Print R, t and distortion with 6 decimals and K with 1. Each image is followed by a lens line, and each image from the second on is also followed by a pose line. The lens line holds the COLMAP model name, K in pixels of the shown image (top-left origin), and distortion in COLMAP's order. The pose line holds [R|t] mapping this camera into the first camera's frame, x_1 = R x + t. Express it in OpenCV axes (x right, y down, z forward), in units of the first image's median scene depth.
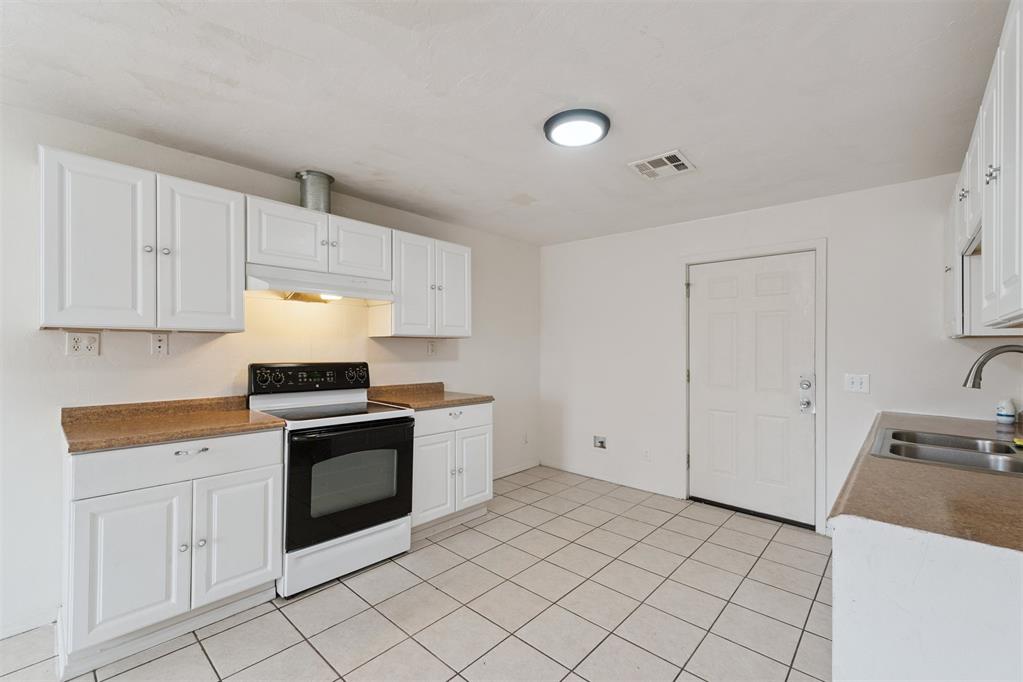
lens RADIAL K [[433.1, 0, 502.3], [0, 433.1, 345.3], [0, 0, 1]] dist [0.015485, -0.001458]
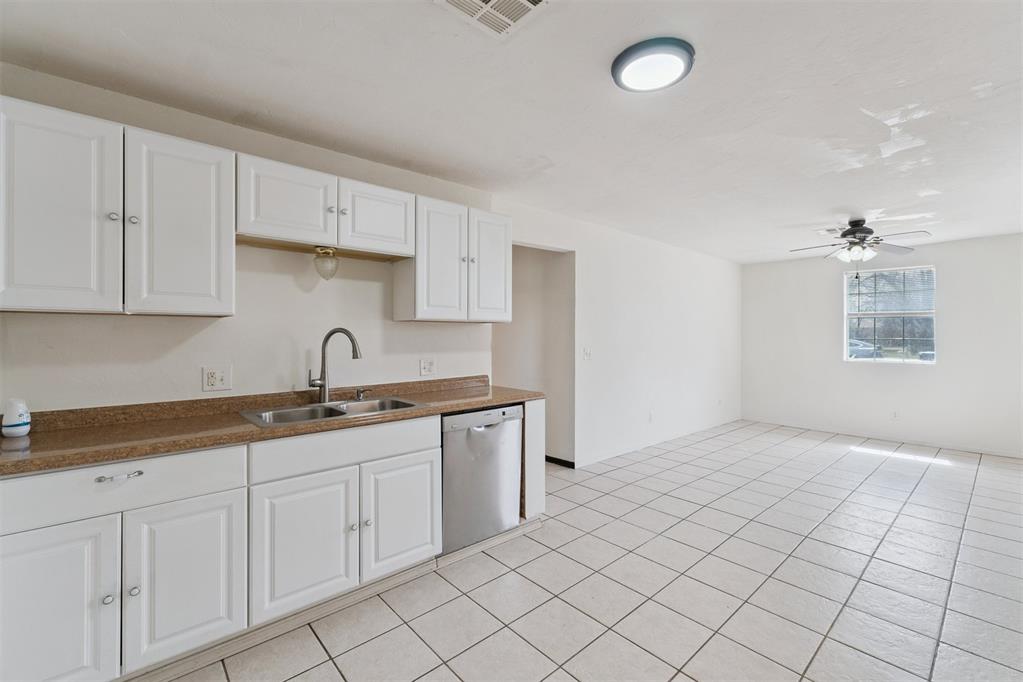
lens RADIAL K [[433.1, 0, 519.0], [0, 433.1, 335.3], [0, 0, 1]] dist [0.015485, -0.001458]
pose [[-0.994618, -0.008807, 0.103234, 0.211130], [-0.008301, 0.999951, 0.005333, 0.005502], [-0.103276, 0.004448, -0.994643, 1.199812]]
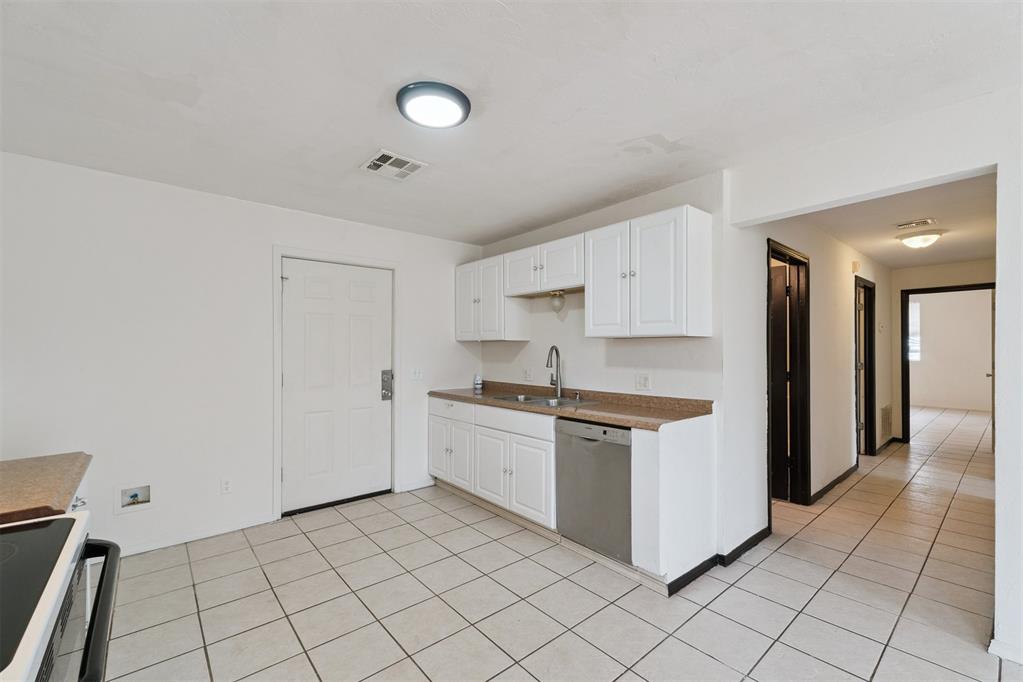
lens RADIAL K [[433.1, 0, 513.9], [0, 433.1, 350.1], [0, 0, 1]] dist [0.015485, -0.001458]
pose [[0.117736, -0.009666, 0.992998, -0.464052], [0.000735, 0.999953, 0.009646, 0.000379], [-0.993045, -0.000405, 0.117737, 0.479651]]
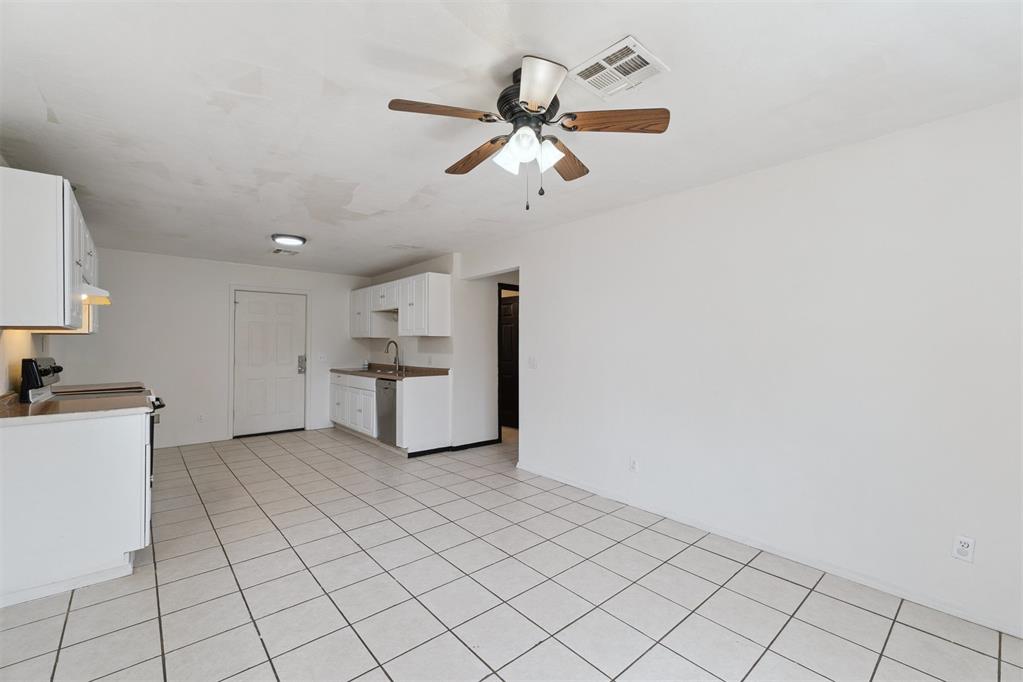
lens RADIAL K [[433.1, 0, 517.8], [0, 433.1, 337.1], [0, 0, 1]] dist [0.015485, -0.001458]
pose [[0.103088, 0.007351, 0.994645, -1.182851], [0.002963, 0.999966, -0.007698, -0.000637], [-0.994668, 0.003740, 0.103063, -0.208216]]
